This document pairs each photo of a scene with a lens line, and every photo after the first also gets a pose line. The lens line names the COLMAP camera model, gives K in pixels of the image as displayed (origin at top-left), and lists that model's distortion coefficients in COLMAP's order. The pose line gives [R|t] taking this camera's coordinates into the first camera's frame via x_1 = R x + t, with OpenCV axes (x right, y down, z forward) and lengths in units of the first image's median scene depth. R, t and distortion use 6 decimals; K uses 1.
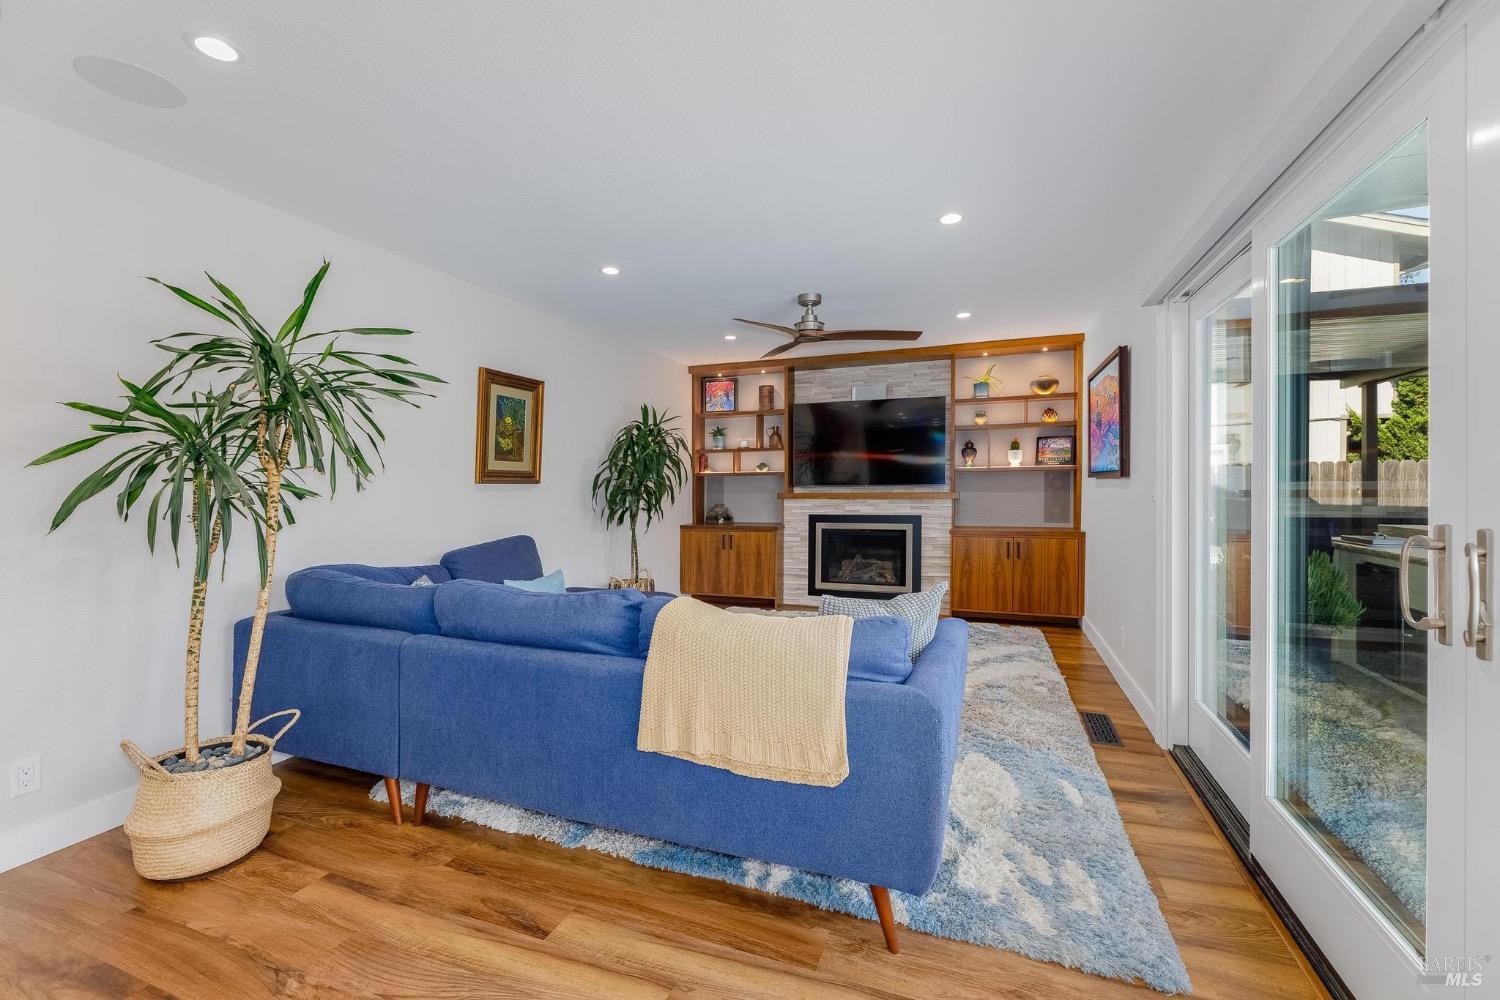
lens RADIAL K [[594.2, 0, 755.9], [0, 594.2, 482.4], [0, 0, 1]] dist [-0.001157, 0.000093]
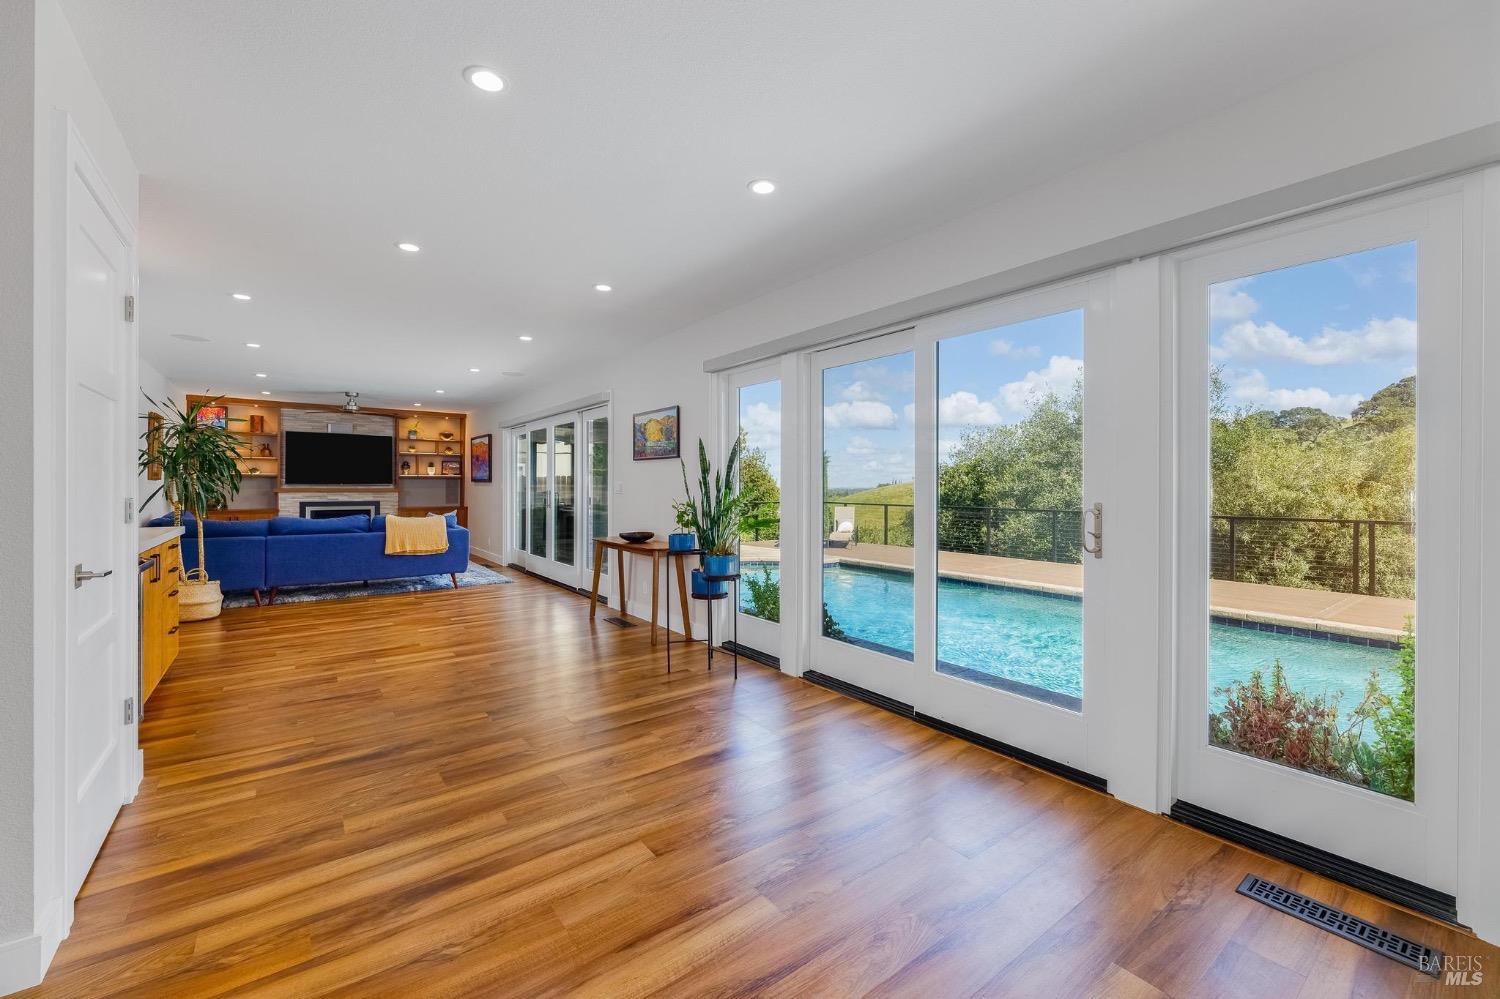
lens RADIAL K [[594.2, 0, 755.9], [0, 594.2, 481.9], [0, 0, 1]] dist [-0.001157, 0.000093]
pose [[0.500406, 0.013939, 0.865678, -0.774404], [-0.007618, 0.999903, -0.011697, 0.010388], [-0.865757, -0.000742, 0.500464, -0.978145]]
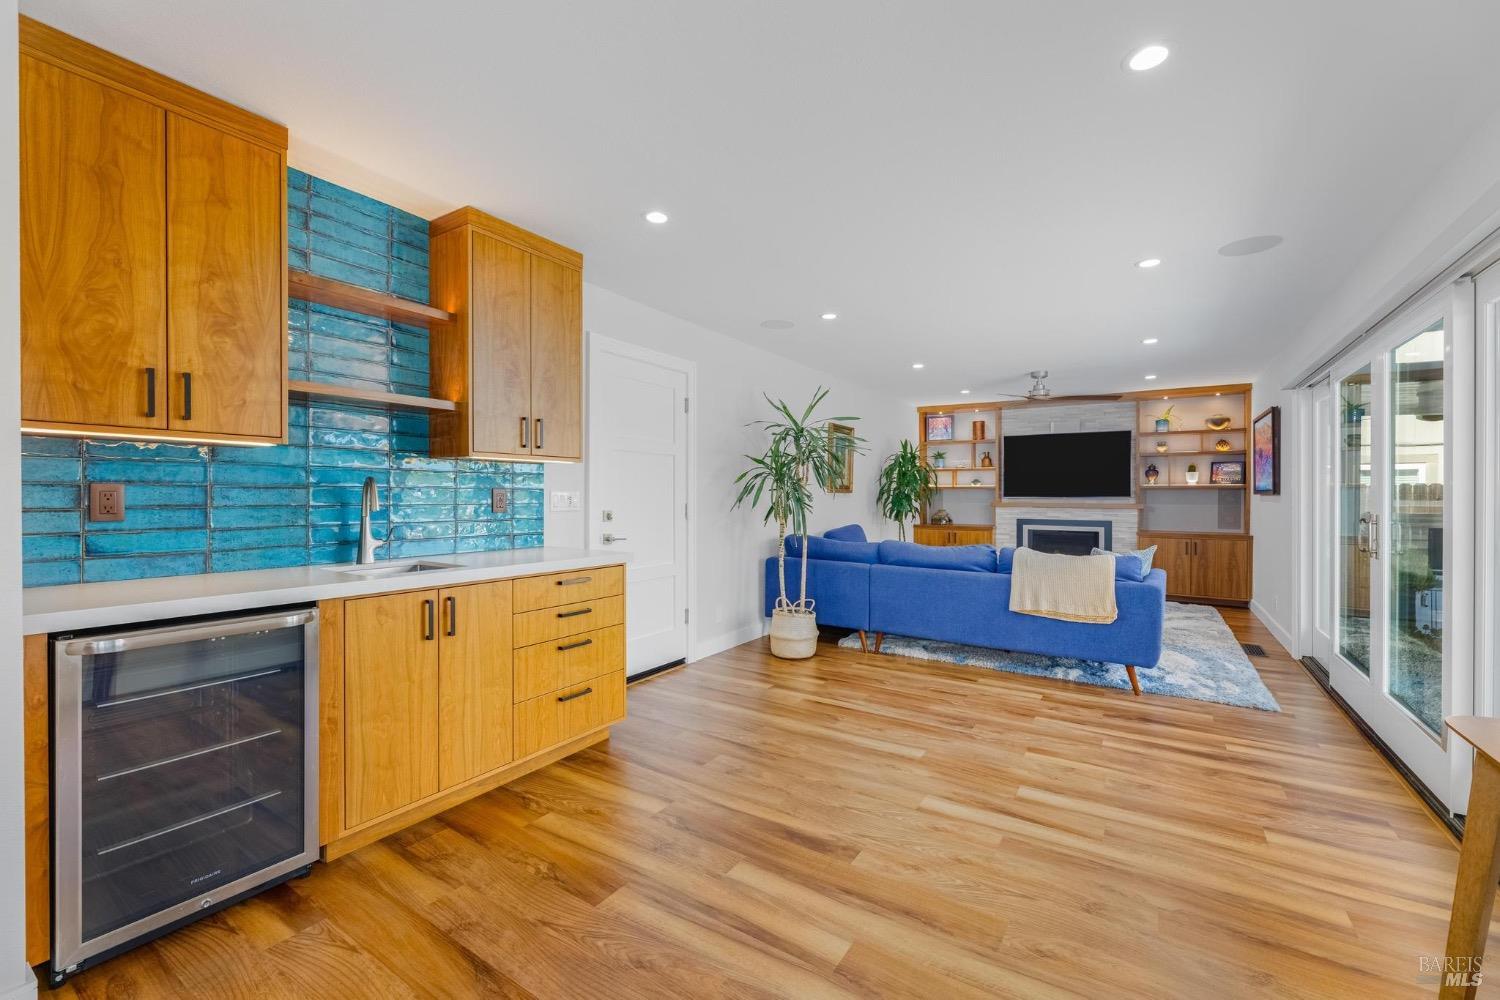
lens RADIAL K [[607.7, 0, 747.9], [0, 607.7, 477.3], [0, 0, 1]] dist [-0.002200, -0.000418]
pose [[0.976546, 0.008647, -0.215134, -0.235616], [-0.014104, 0.999616, -0.023842, 0.002184], [0.214845, 0.026317, 0.976293, -0.523863]]
